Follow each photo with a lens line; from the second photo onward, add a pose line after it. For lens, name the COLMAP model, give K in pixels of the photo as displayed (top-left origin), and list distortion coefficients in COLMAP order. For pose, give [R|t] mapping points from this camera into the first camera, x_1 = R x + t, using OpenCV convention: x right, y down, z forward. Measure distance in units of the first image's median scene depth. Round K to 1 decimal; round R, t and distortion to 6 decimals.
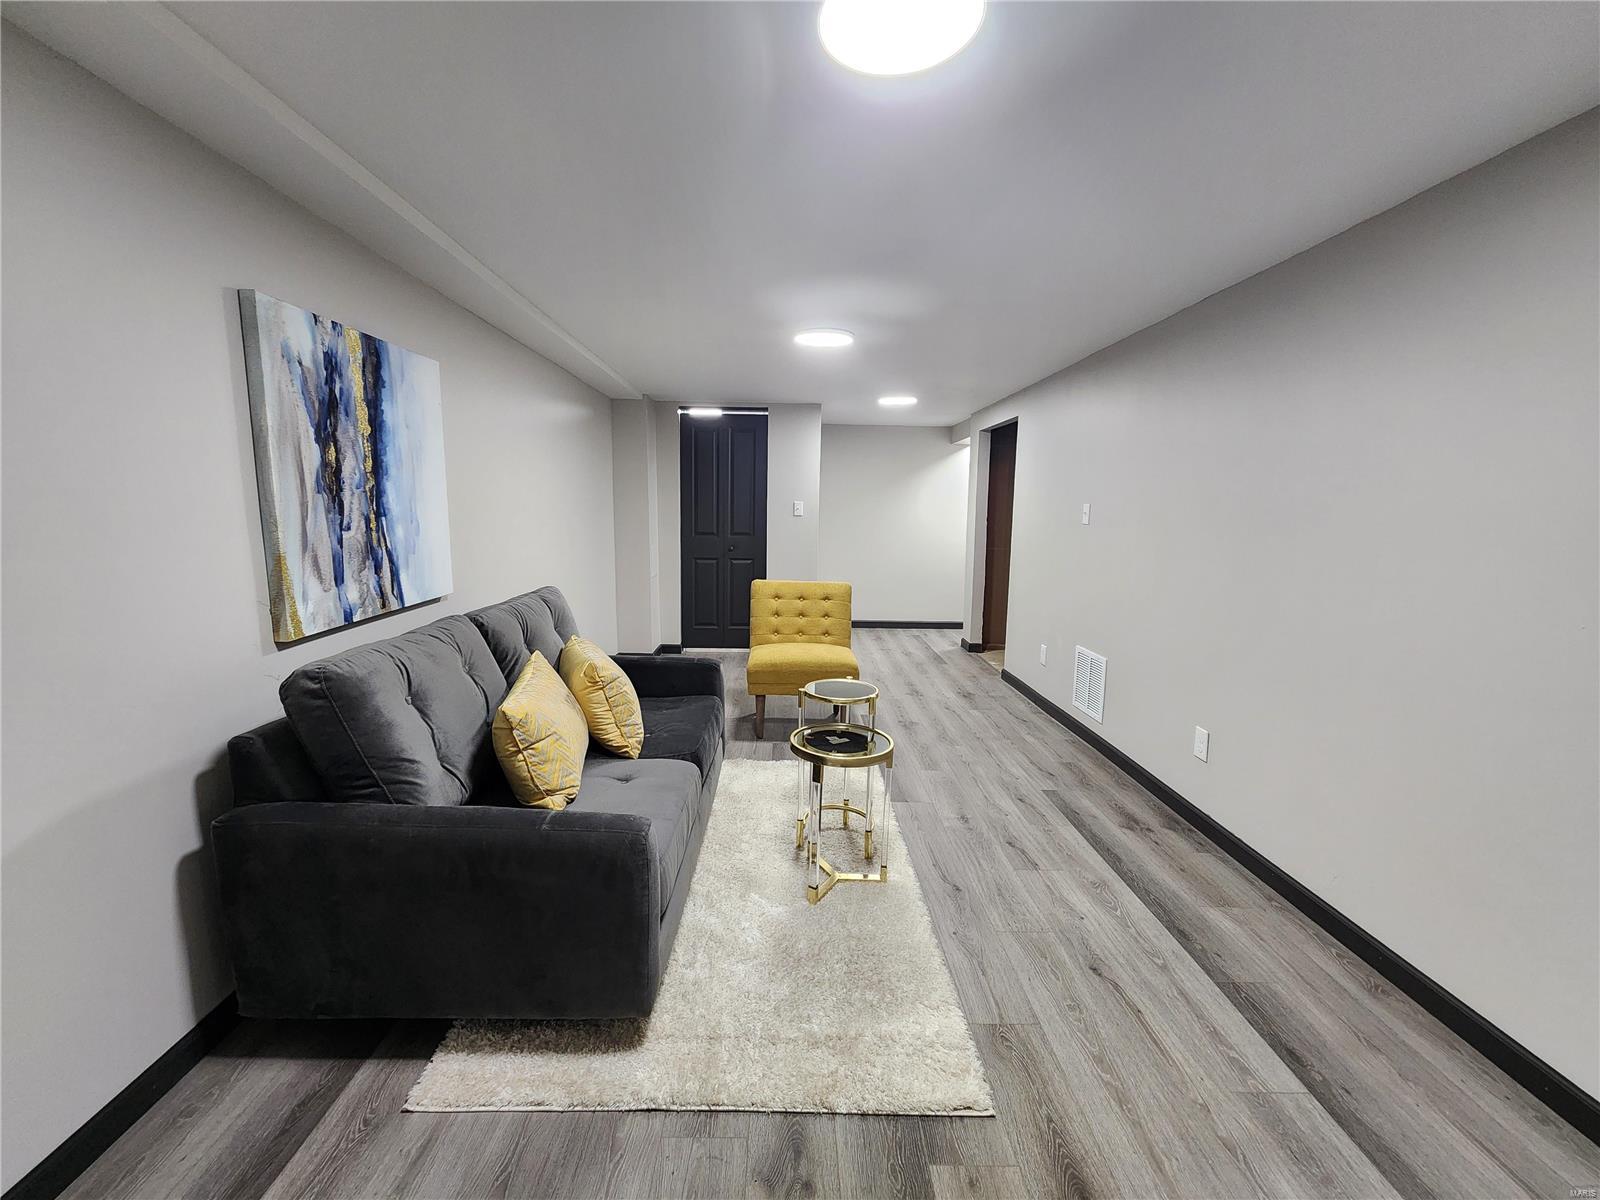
lens RADIAL K [[655.8, 0, 794.4], [0, 655.8, 596.1], [0, 0, 1]] dist [0.001790, -0.000853]
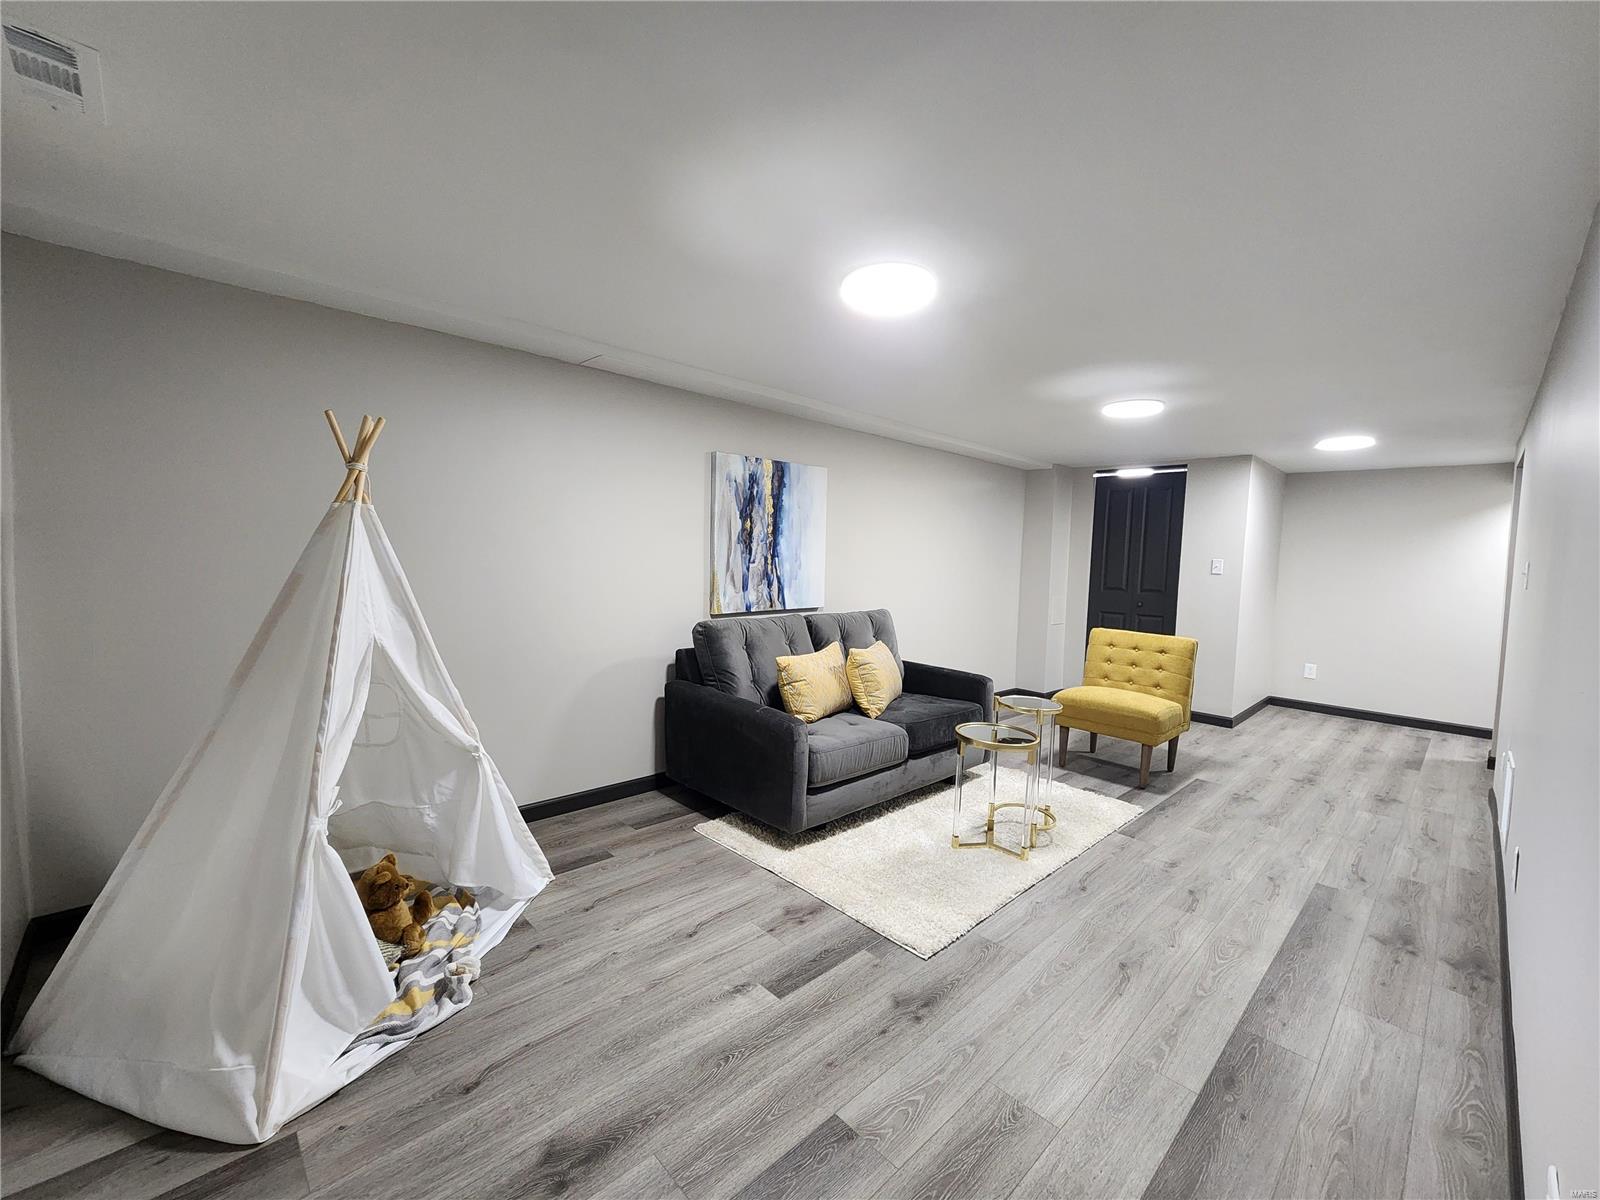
lens RADIAL K [[655.8, 0, 797.3], [0, 655.8, 599.7], [0, 0, 1]] dist [0.001790, -0.000853]
pose [[0.689084, 0.057871, -0.722367, 0.777547], [-0.120696, 0.992049, -0.035658, 0.056766], [0.714560, 0.111758, 0.690590, -0.212763]]
